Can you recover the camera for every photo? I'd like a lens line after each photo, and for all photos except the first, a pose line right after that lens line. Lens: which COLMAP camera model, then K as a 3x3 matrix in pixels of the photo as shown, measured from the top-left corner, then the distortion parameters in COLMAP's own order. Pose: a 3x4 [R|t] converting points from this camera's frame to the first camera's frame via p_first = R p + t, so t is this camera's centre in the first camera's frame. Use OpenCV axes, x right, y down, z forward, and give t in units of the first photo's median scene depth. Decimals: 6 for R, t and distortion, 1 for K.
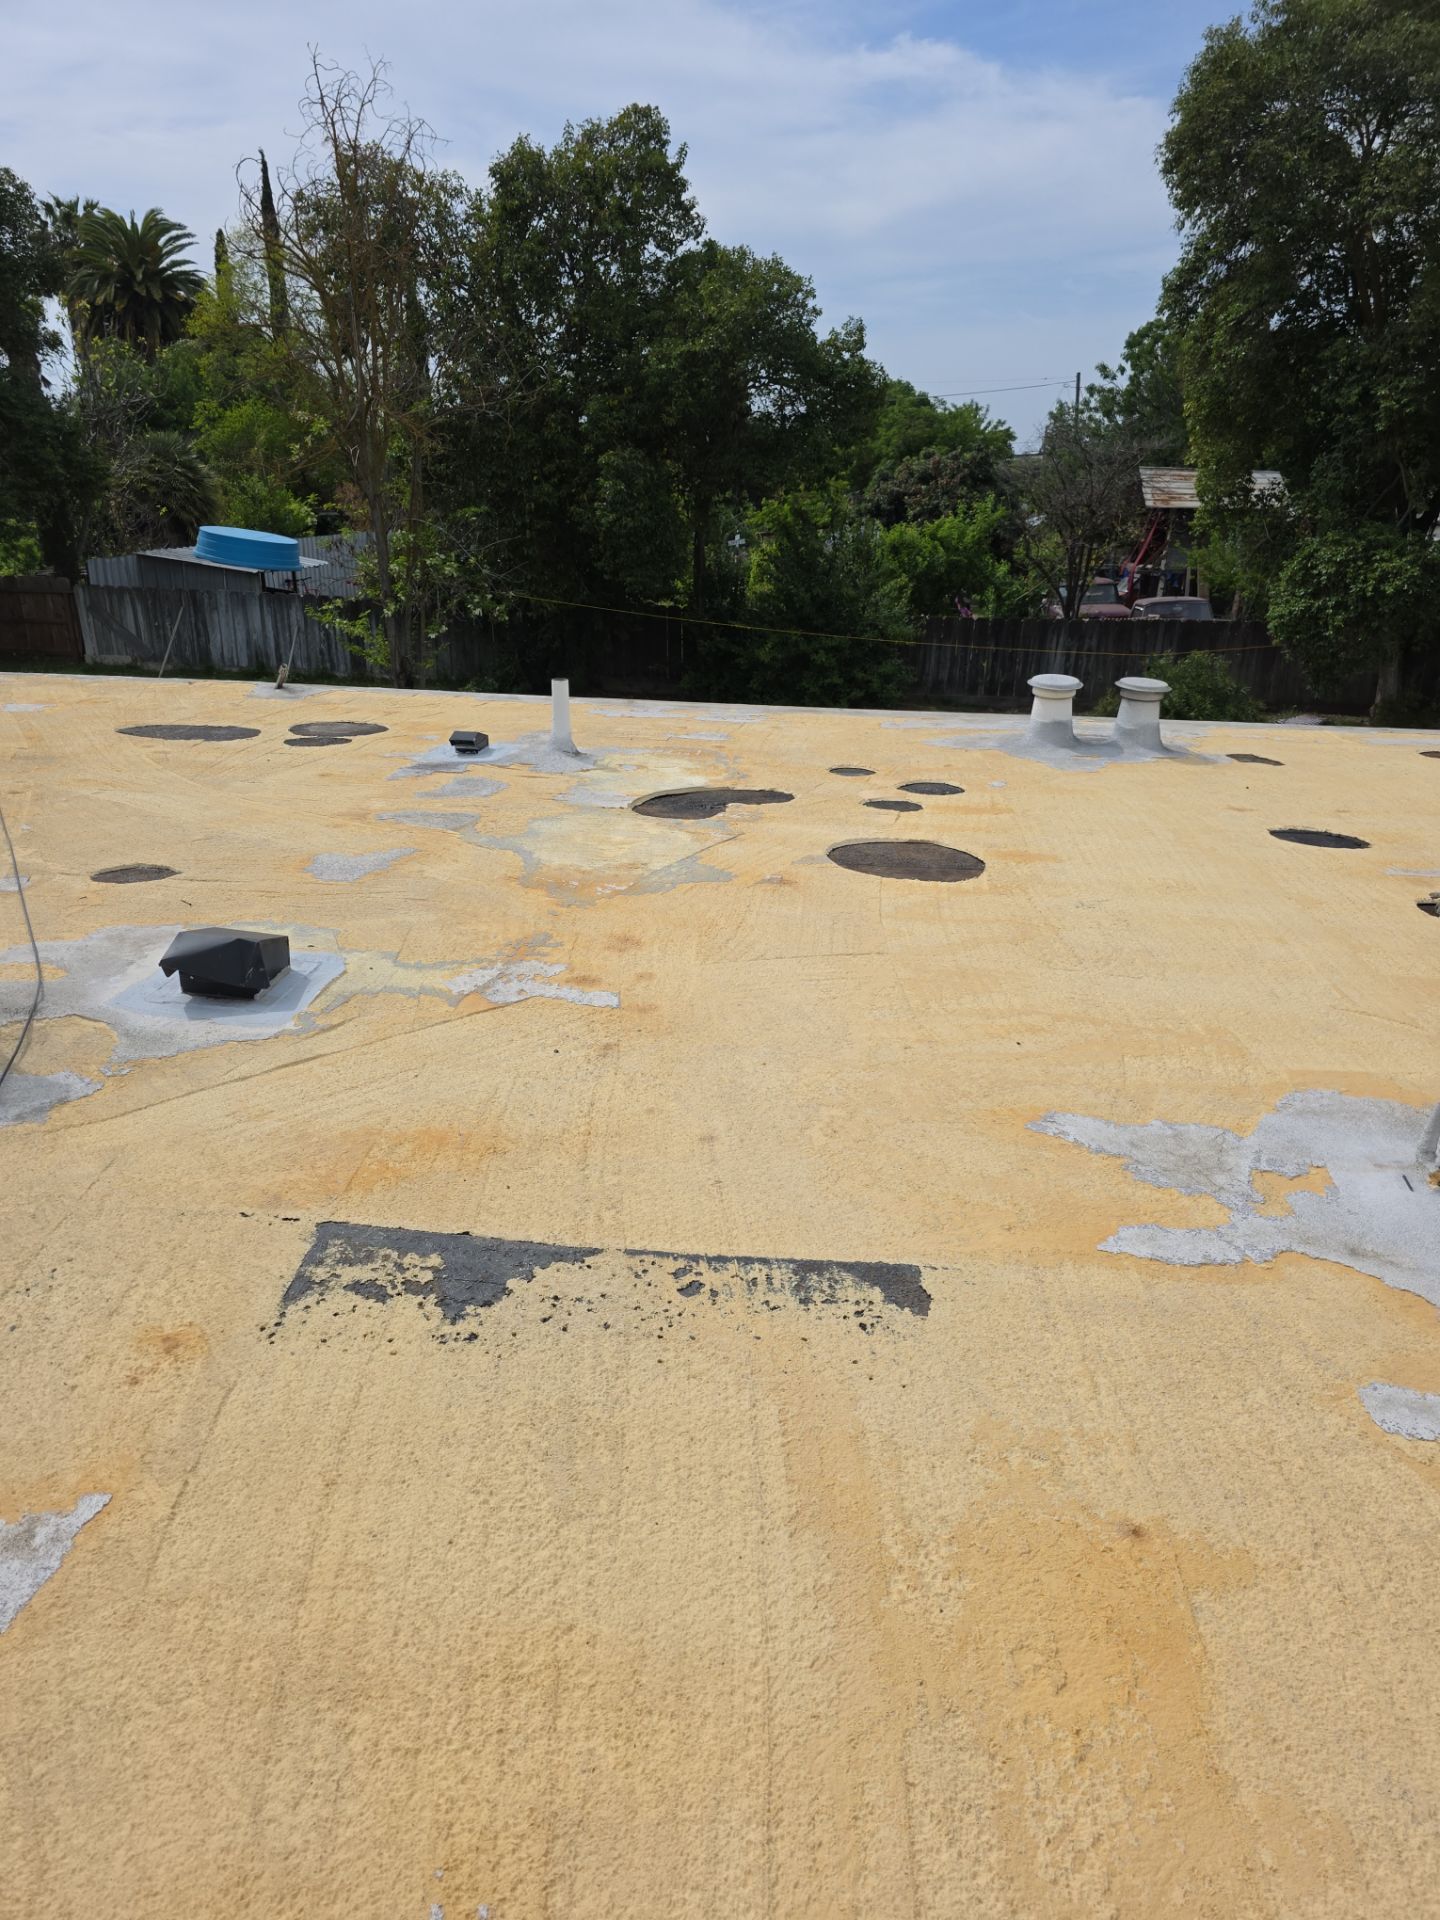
lens RADIAL K [[1281.8, 0, 721.7], [0, 1281.8, 977.2], [0, 0, 1]] dist [0.067989, -0.062980]
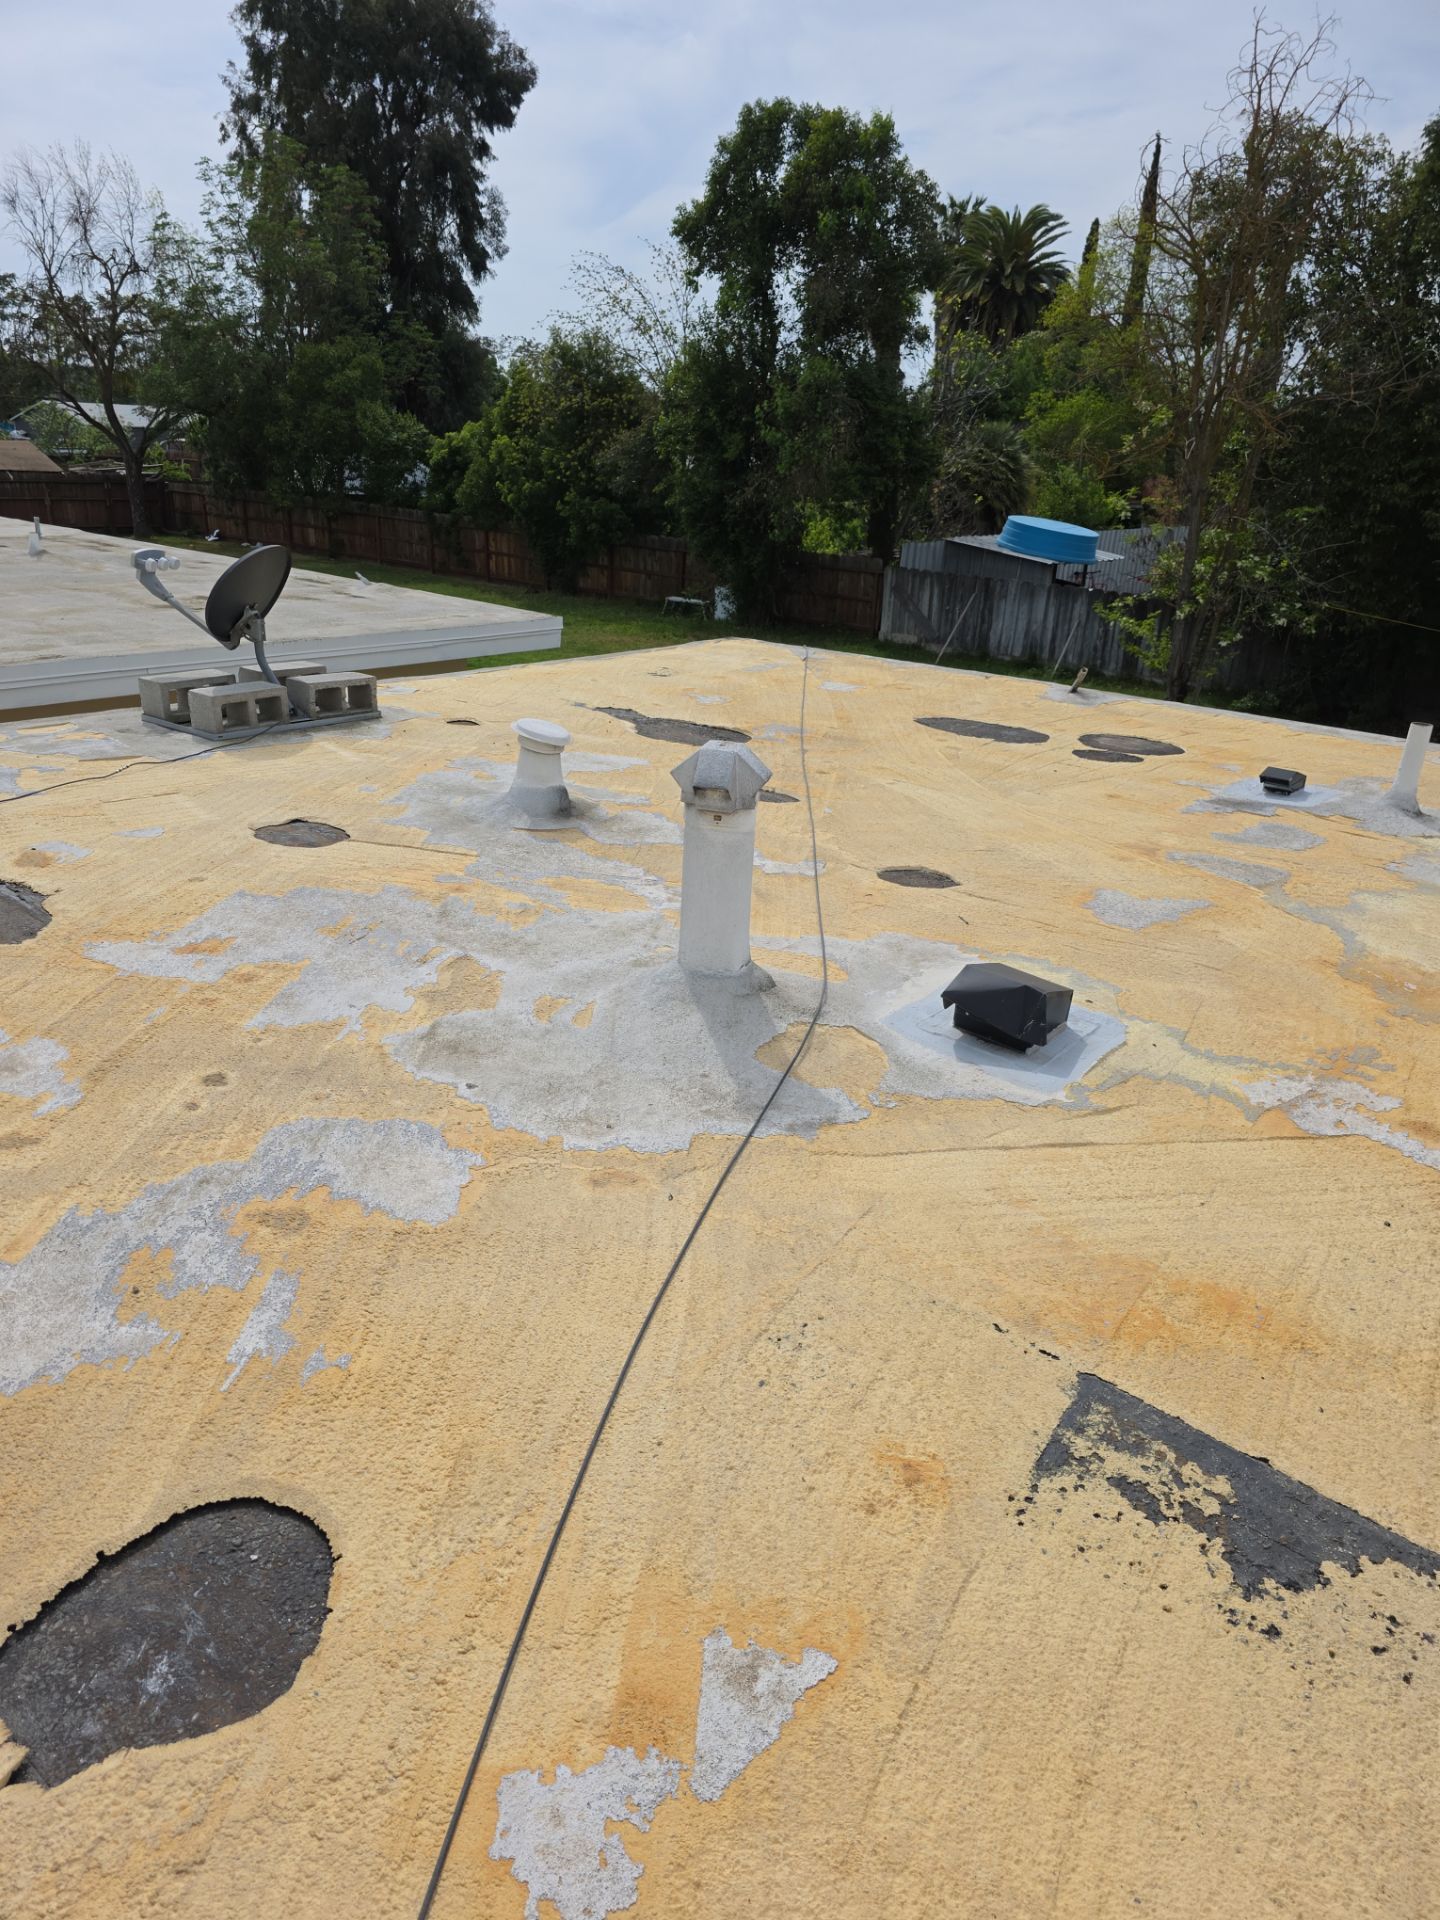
lens RADIAL K [[1209.2, 0, 688.8], [0, 1209.2, 967.9], [0, 0, 1]] dist [0.056696, -0.041630]
pose [[0.840715, 0.236125, -0.487281, -0.100524], [-0.224913, 0.970887, 0.082423, -0.037491], [0.492556, 0.040302, 0.869347, 0.084545]]
